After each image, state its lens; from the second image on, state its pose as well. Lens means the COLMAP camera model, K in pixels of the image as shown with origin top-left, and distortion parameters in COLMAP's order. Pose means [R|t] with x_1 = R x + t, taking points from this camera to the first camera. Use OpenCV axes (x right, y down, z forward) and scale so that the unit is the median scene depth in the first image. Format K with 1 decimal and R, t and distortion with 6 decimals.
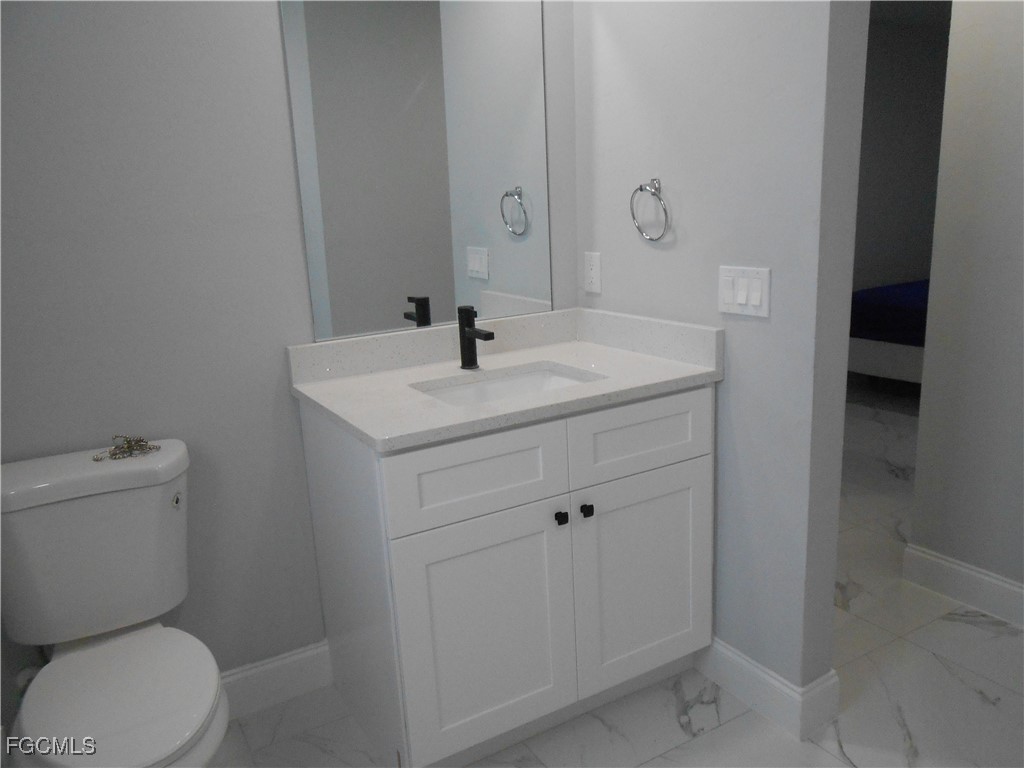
lens RADIAL K [[798.1, 0, 512.3], [0, 798.1, 386.4], [0, 0, 1]] dist [-0.027182, 0.033226]
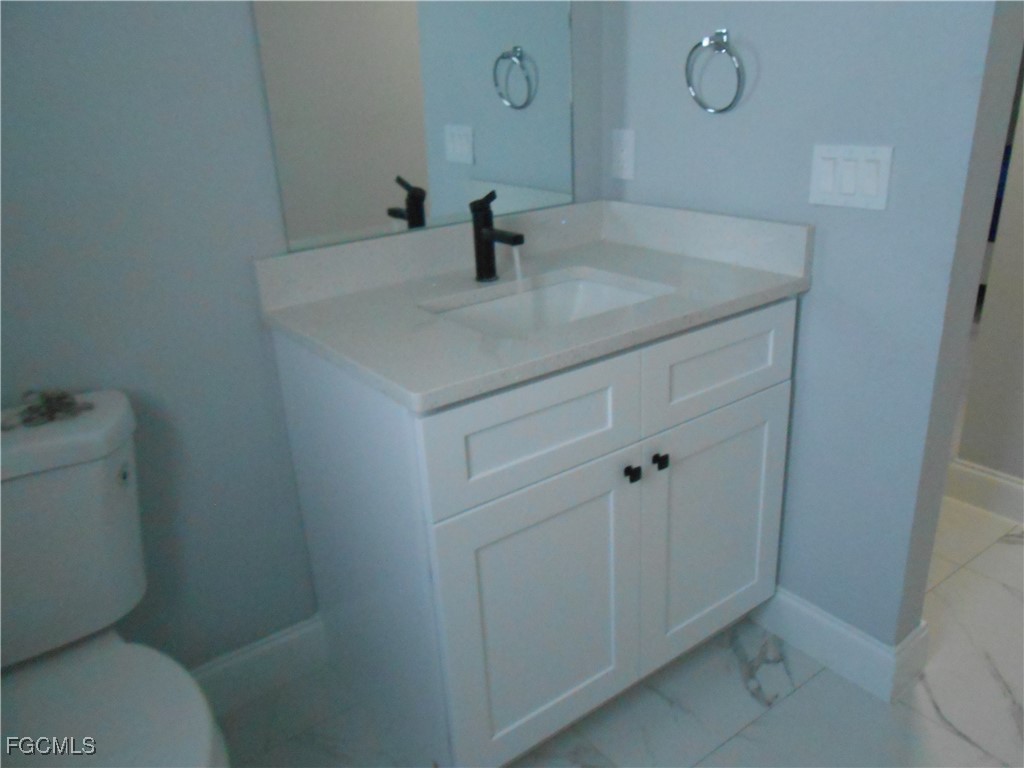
lens RADIAL K [[798.1, 0, 510.5], [0, 798.1, 382.3], [0, 0, 1]] dist [-0.027182, 0.033226]
pose [[0.994840, -0.038573, 0.093838, -0.113182], [0.025655, 0.990491, 0.135164, -0.030401], [-0.098159, -0.132059, 0.986370, 0.214316]]
